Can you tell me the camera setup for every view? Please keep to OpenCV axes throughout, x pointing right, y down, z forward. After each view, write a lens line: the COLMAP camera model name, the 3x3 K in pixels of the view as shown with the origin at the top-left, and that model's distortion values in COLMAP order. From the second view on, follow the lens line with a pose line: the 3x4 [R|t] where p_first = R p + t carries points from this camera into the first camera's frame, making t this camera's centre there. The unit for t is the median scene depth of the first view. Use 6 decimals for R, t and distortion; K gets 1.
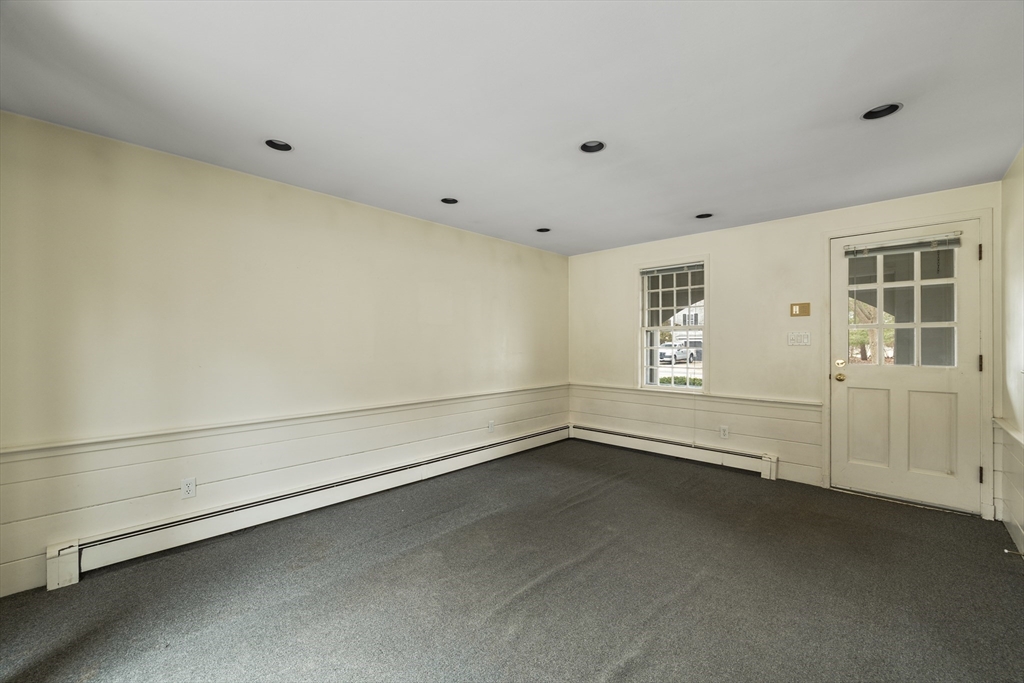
lens RADIAL K [[410.7, 0, 513.9], [0, 410.7, 342.5], [0, 0, 1]] dist [-0.000758, 0.000159]
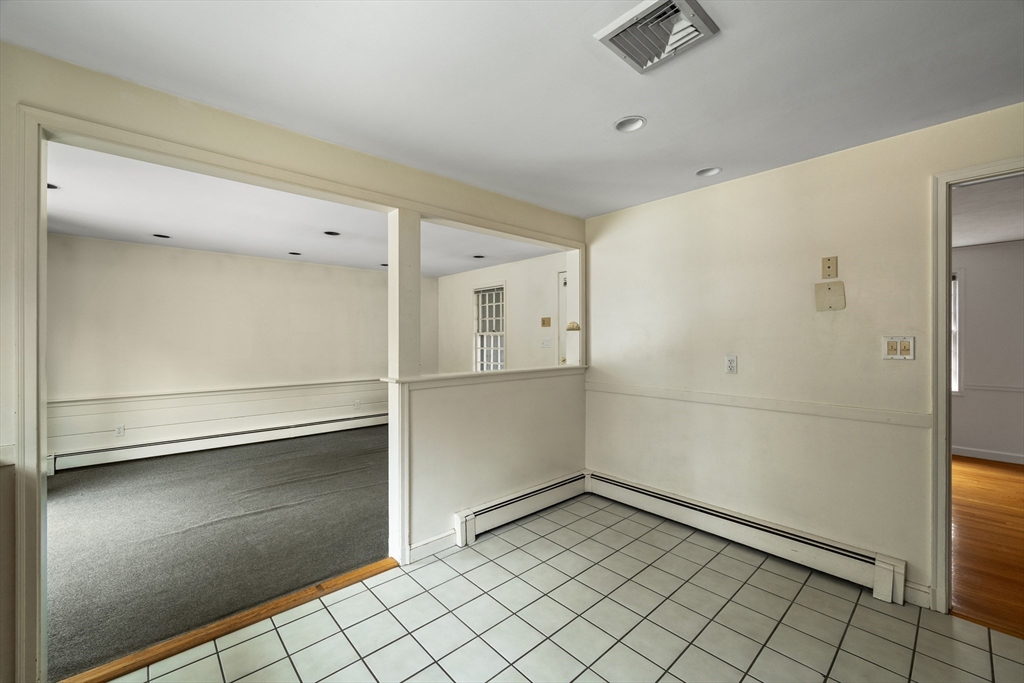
lens RADIAL K [[409.4, 0, 512.7], [0, 409.4, 342.6], [0, 0, 1]] dist [-0.002151, -0.000102]
pose [[0.997239, -0.000212, -0.074262, 0.981440], [0.000875, 0.999960, 0.008893, -0.031162], [0.074258, -0.008933, 0.997199, -0.589010]]
